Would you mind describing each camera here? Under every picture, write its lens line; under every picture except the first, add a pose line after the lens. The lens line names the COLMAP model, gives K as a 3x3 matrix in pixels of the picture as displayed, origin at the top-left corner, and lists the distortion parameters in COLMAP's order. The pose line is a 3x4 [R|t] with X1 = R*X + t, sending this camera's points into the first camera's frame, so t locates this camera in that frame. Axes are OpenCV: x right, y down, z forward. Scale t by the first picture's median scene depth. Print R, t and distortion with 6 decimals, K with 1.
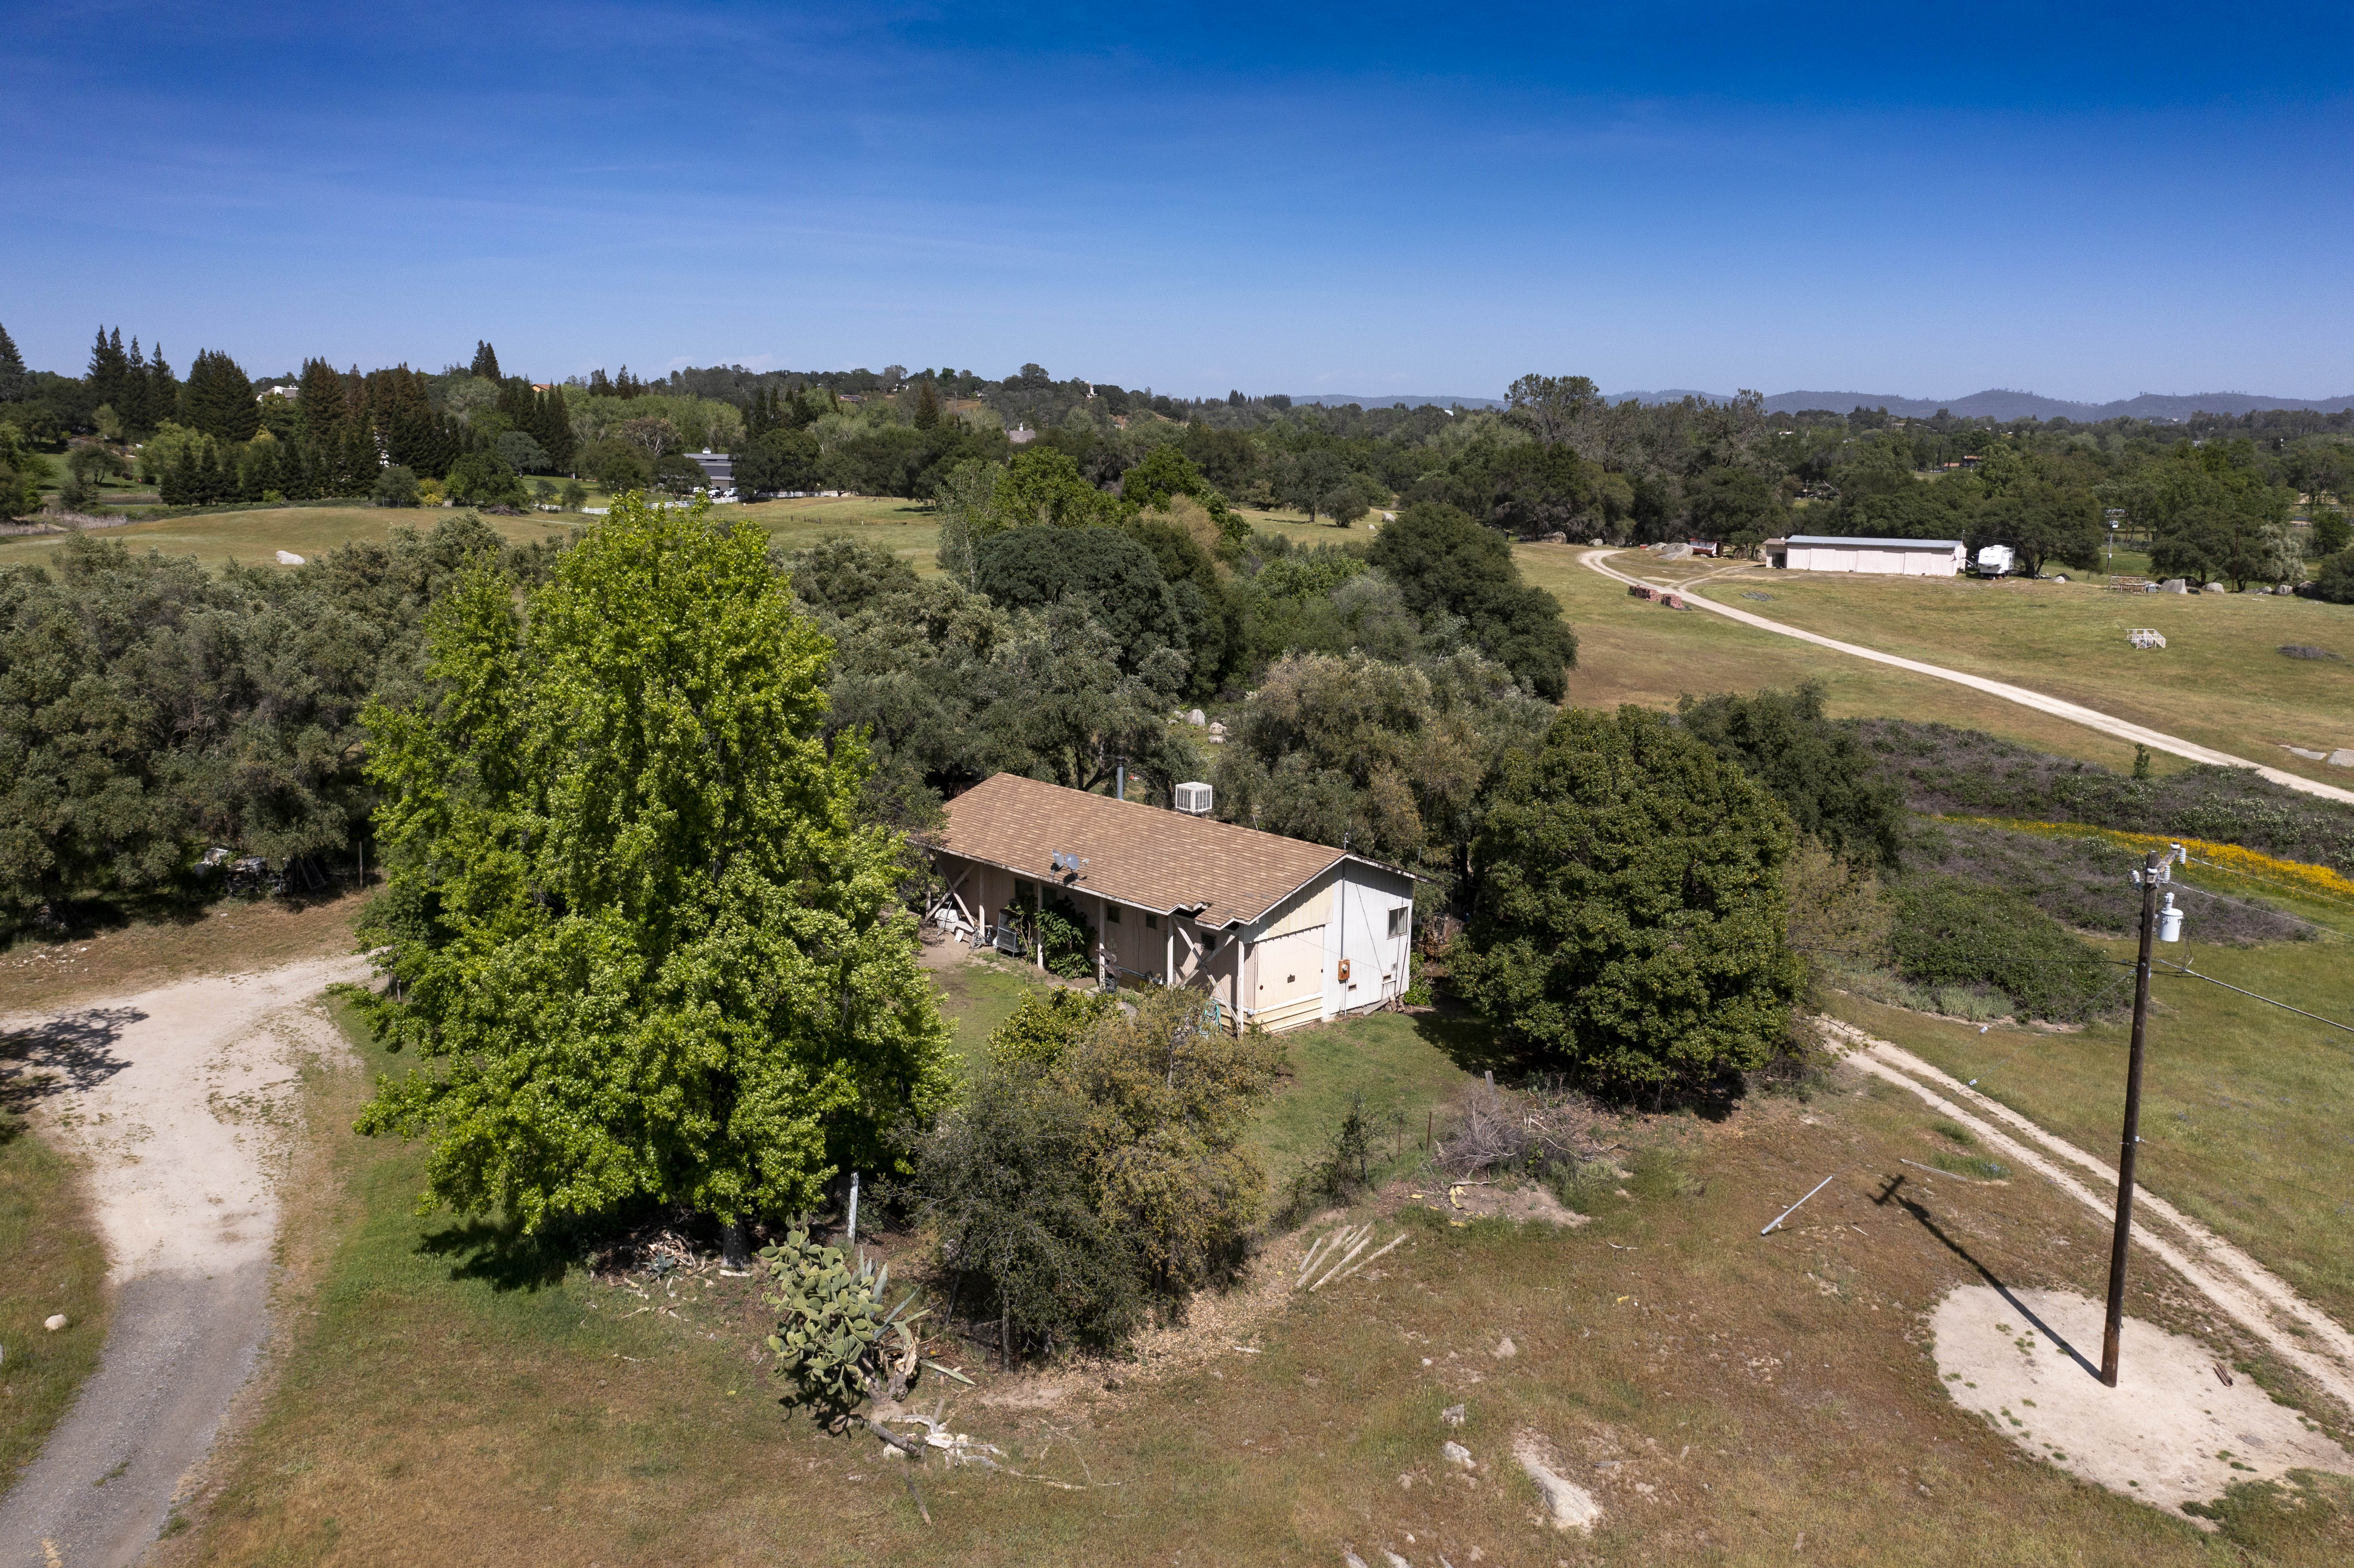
lens RADIAL K [[1837.4, 0, 1177.0], [0, 1837.4, 784.0], [0, 0, 1]] dist [-0.009731, -0.003145]
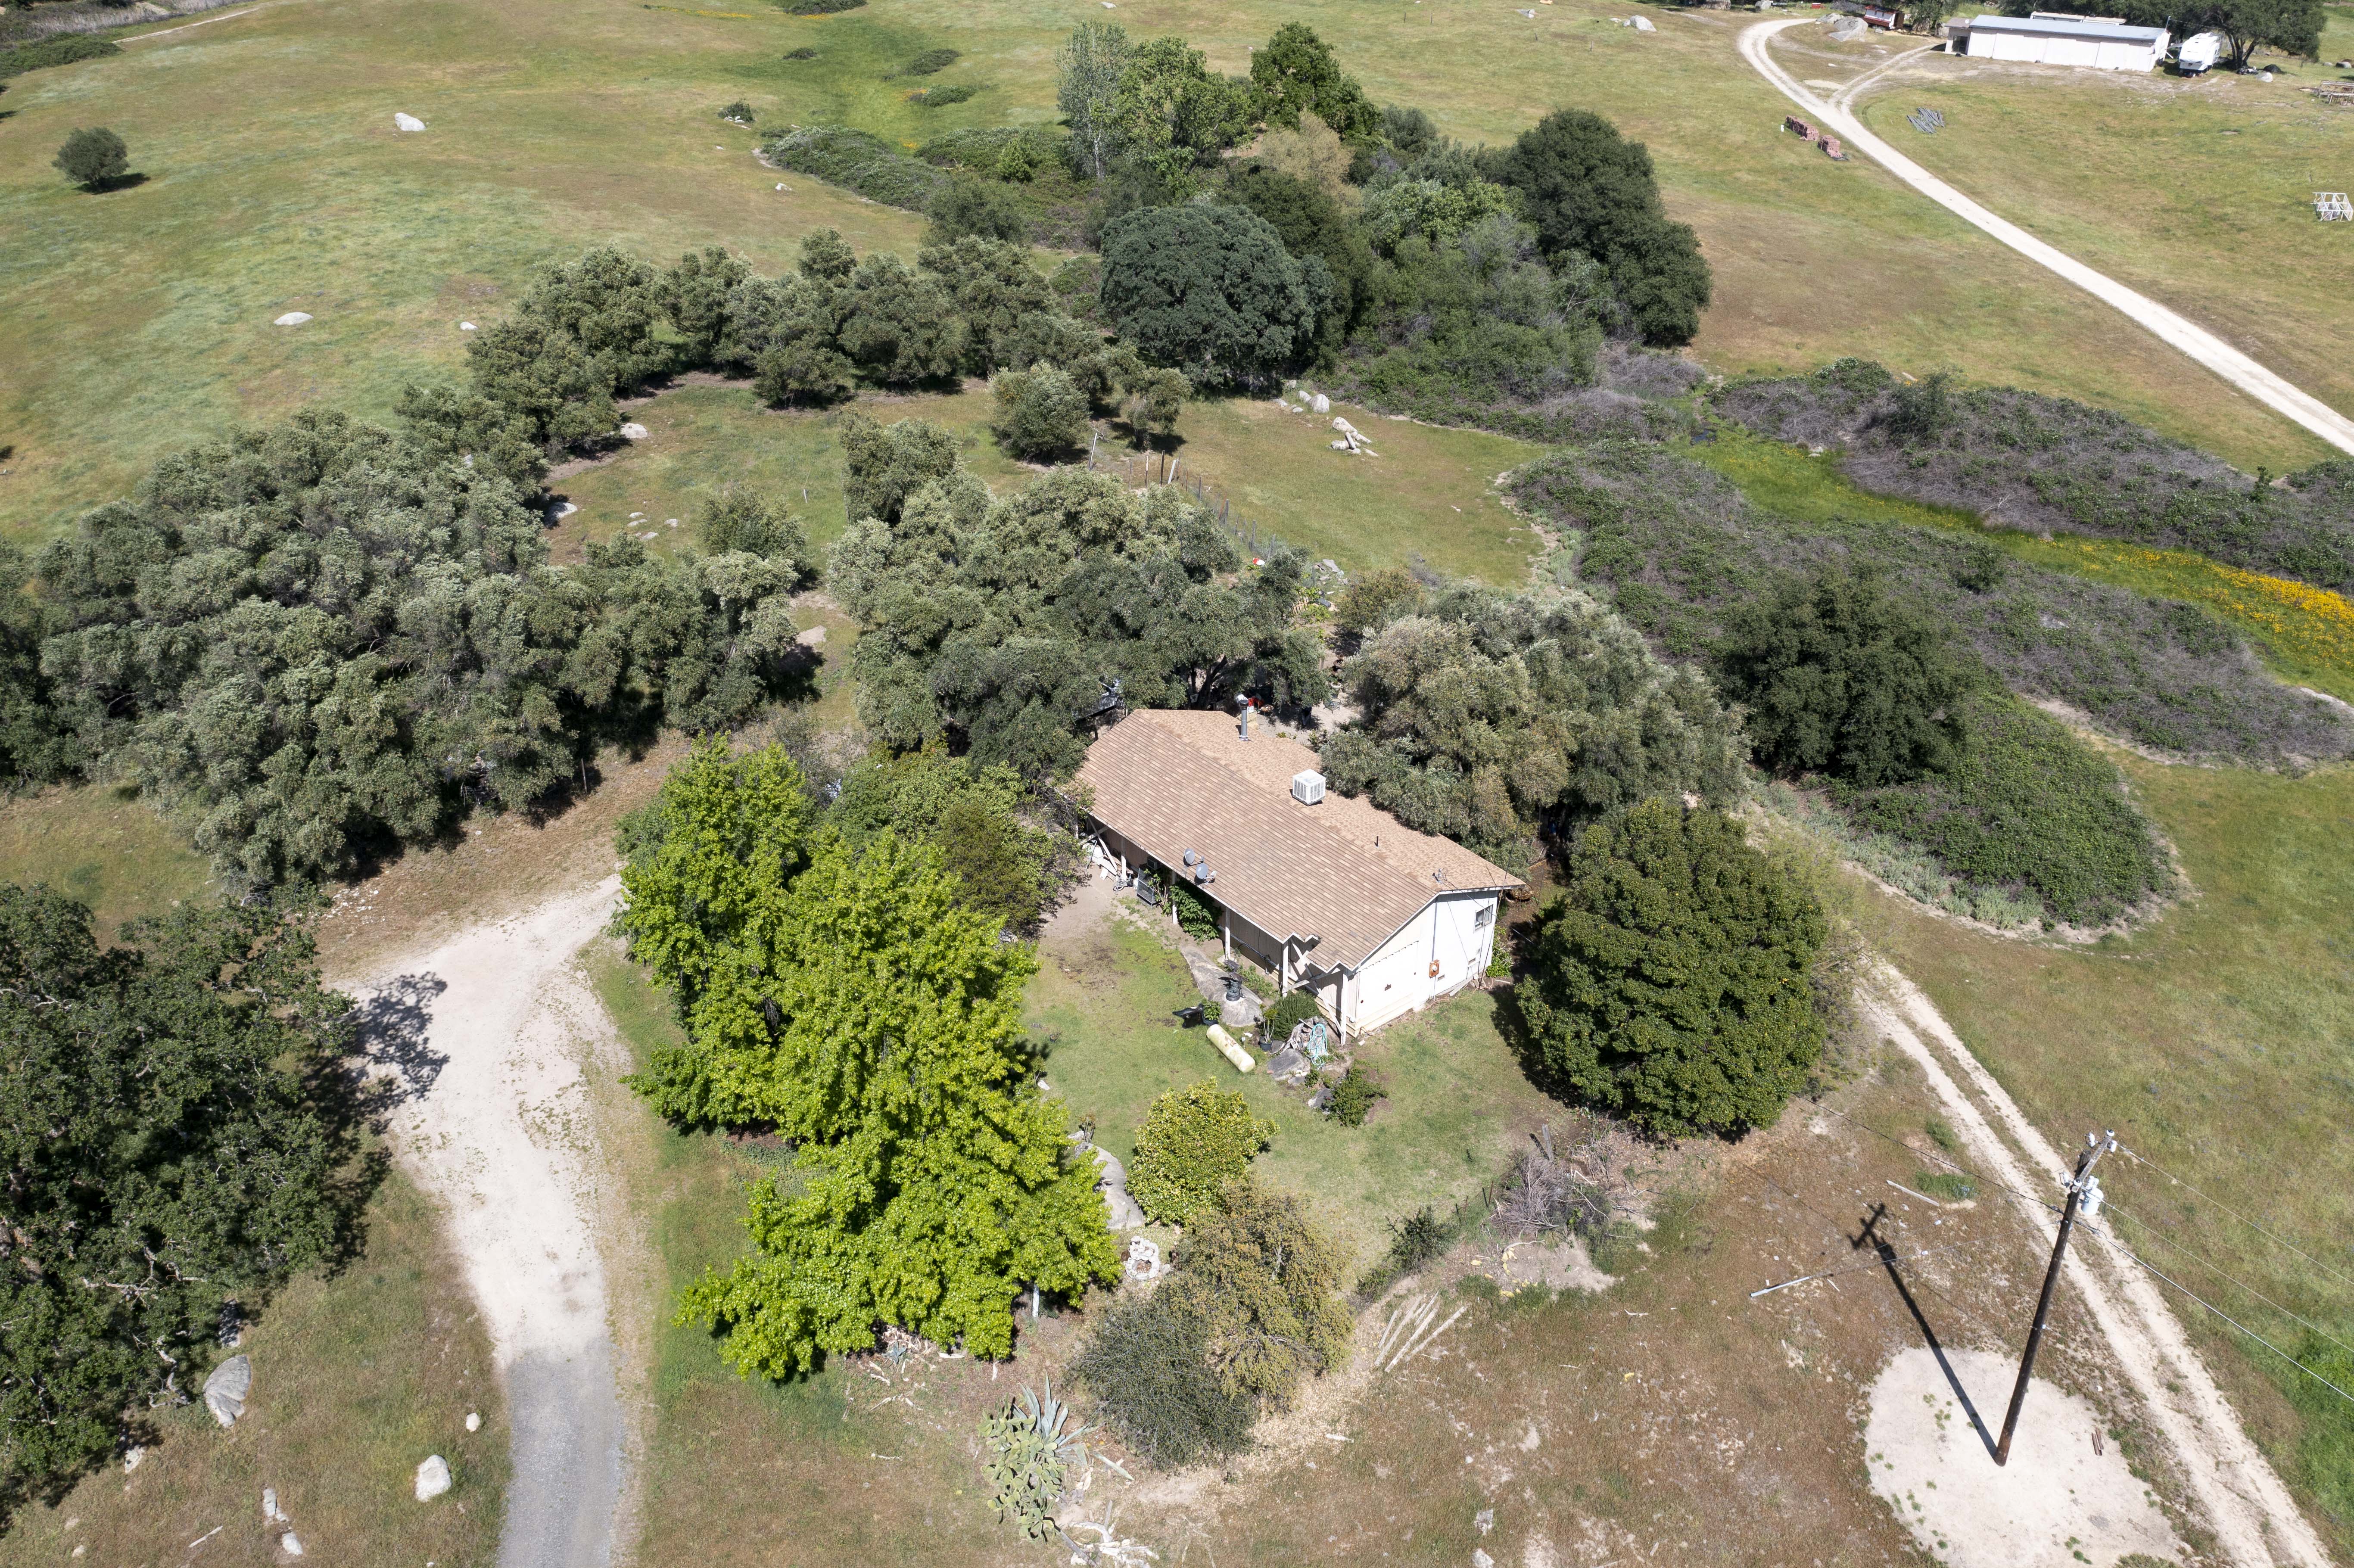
lens RADIAL K [[1830.4, 0, 1177.0], [0, 1830.4, 784.0], [0, 0, 1]] dist [-0.013562, 0.003018]
pose [[0.997820, 0.019822, -0.062951, -0.001823], [0.002466, 0.941964, 0.335705, -0.474291], [0.065952, -0.335128, 0.939861, -0.079224]]
